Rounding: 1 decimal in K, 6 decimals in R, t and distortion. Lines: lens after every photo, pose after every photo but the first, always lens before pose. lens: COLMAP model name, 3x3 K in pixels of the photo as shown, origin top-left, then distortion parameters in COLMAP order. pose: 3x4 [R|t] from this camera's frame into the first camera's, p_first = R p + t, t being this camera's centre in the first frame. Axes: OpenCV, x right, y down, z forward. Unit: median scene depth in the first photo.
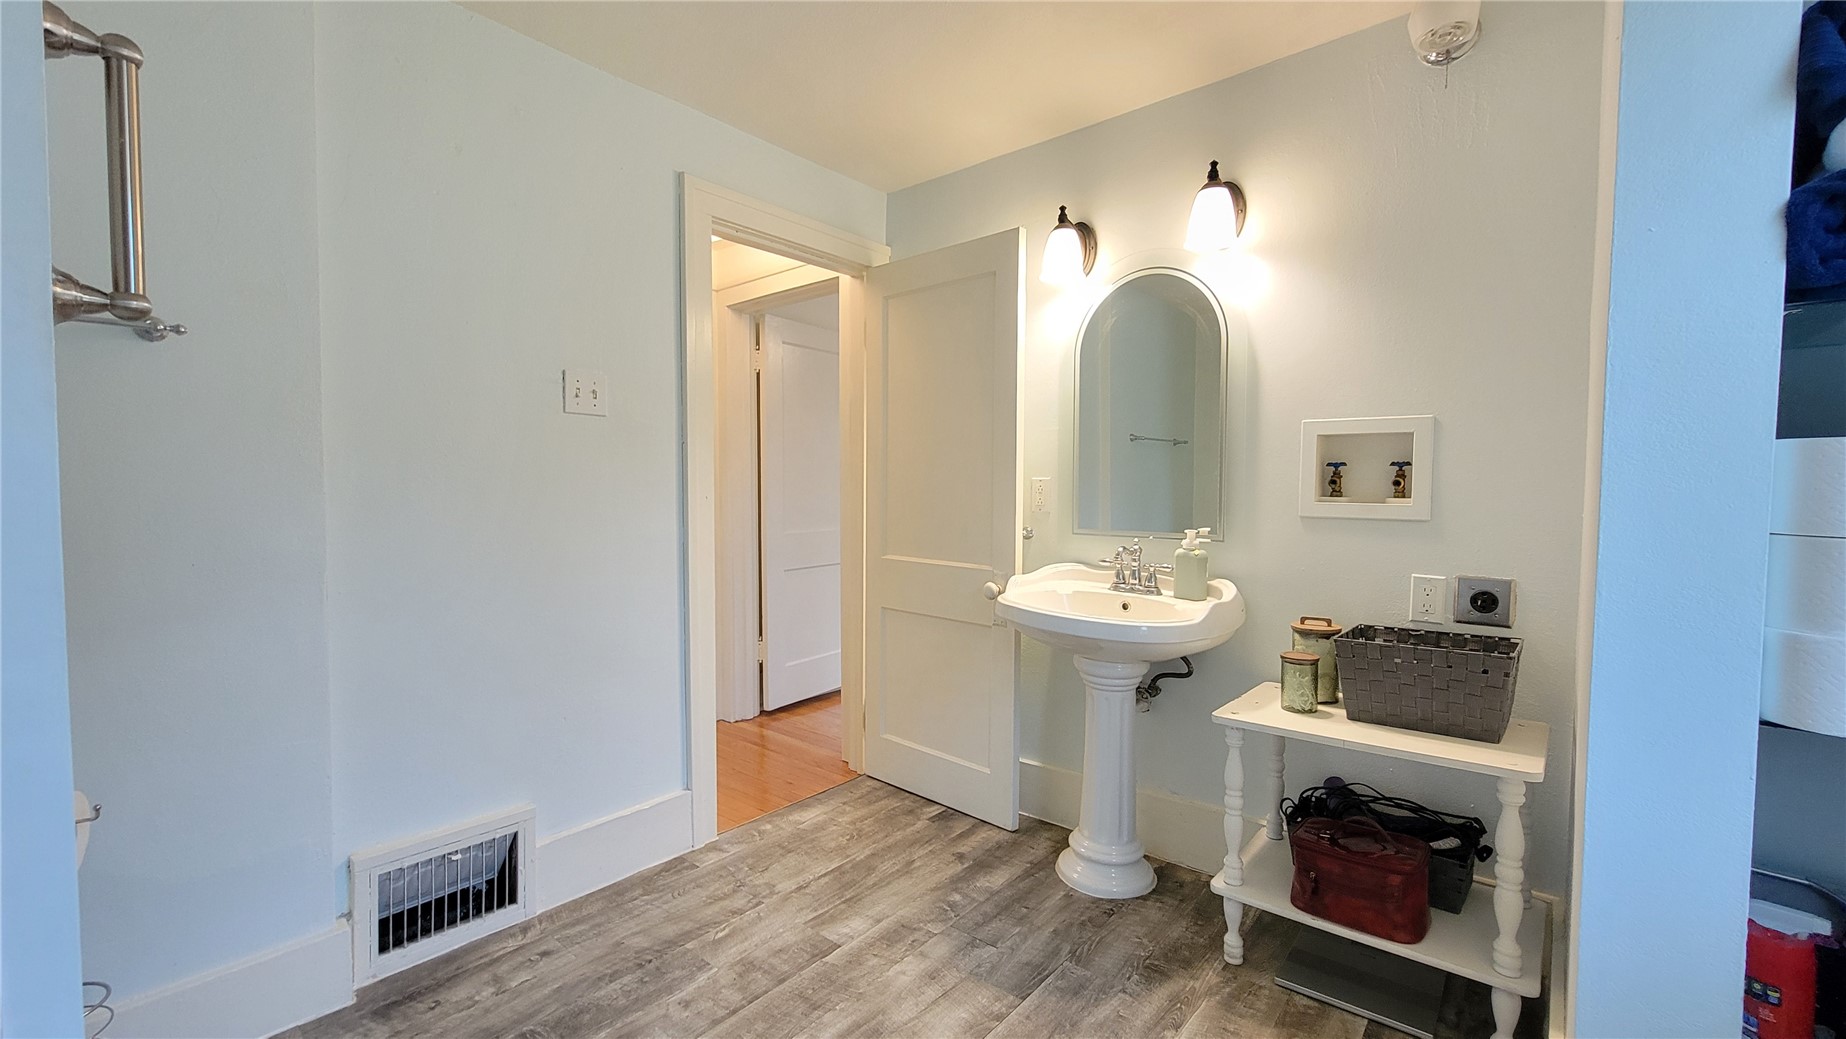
lens RADIAL K [[756.6, 0, 930.5], [0, 756.6, 517.2], [0, 0, 1]] dist [-0.000016, 0.000728]
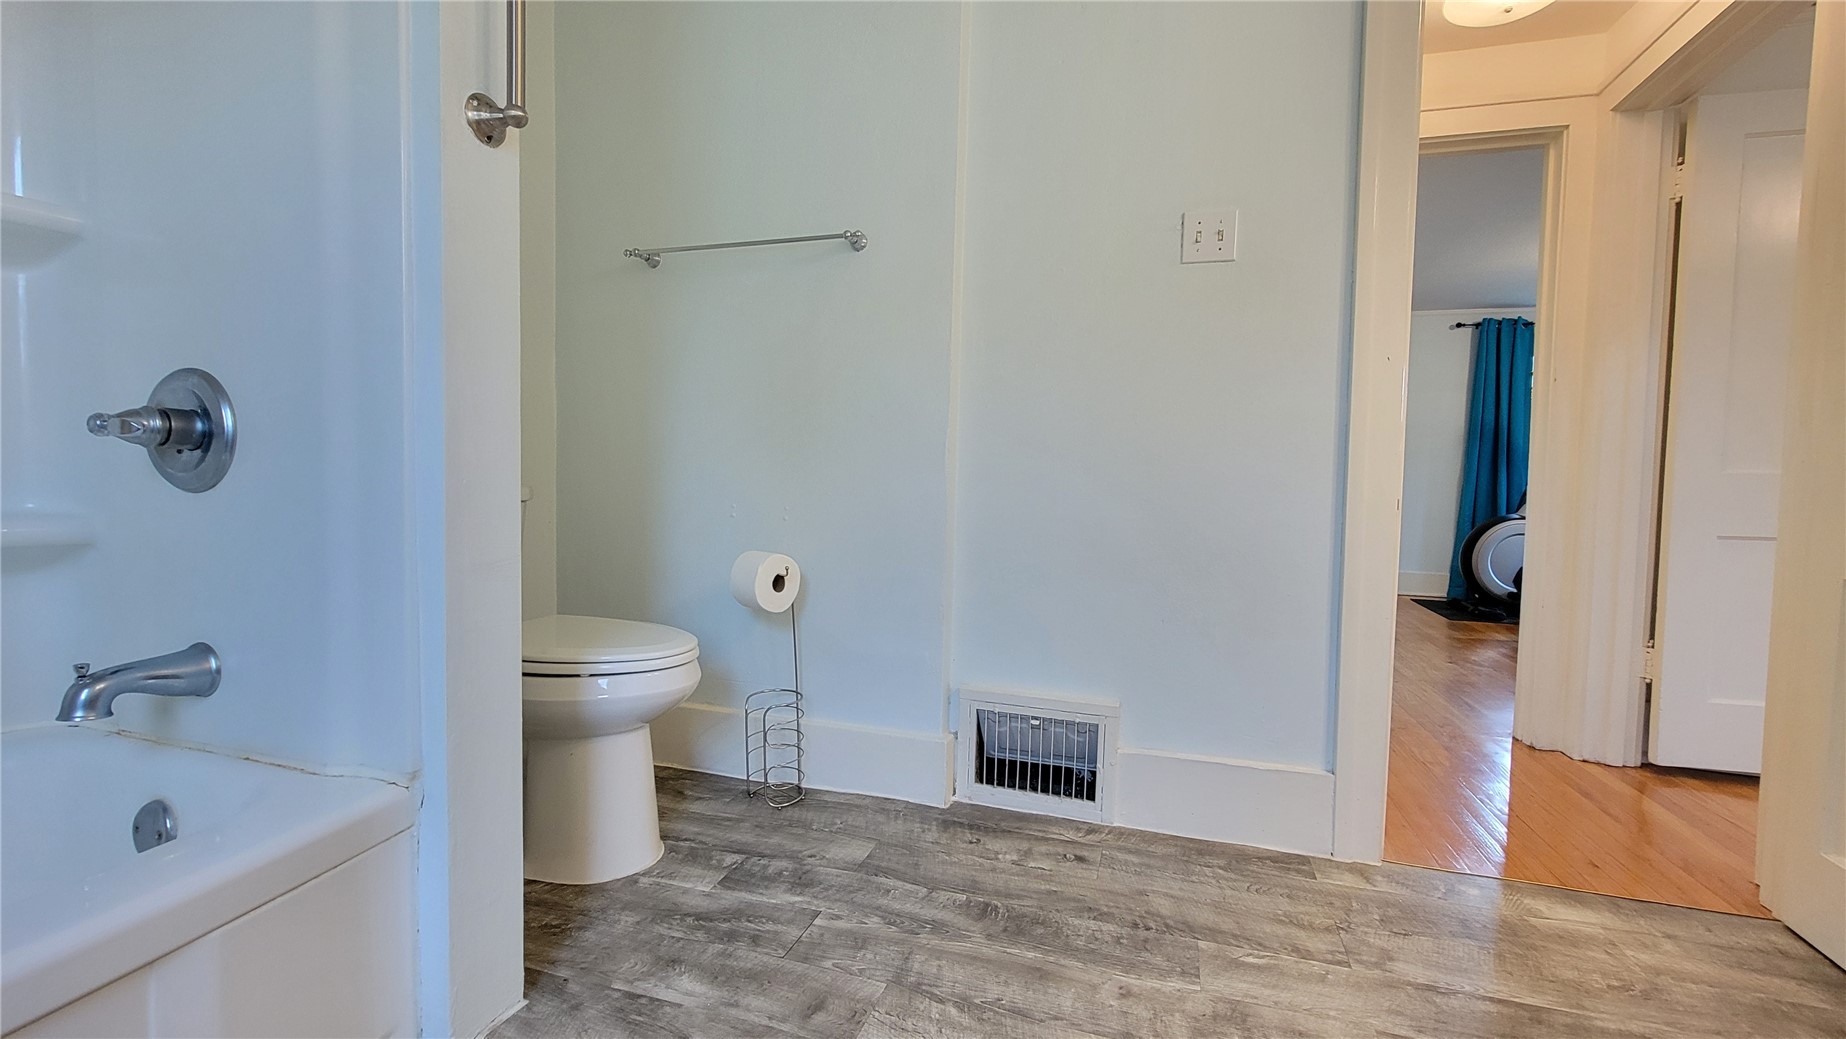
lens RADIAL K [[756.6, 0, 930.5], [0, 756.6, 517.2], [0, 0, 1]] dist [-0.000016, 0.000728]
pose [[0.385101, 0.052481, -0.921381, 0.218650], [-0.057056, 0.997826, 0.032988, 0.141825], [0.921109, 0.039867, 0.387258, 0.442005]]
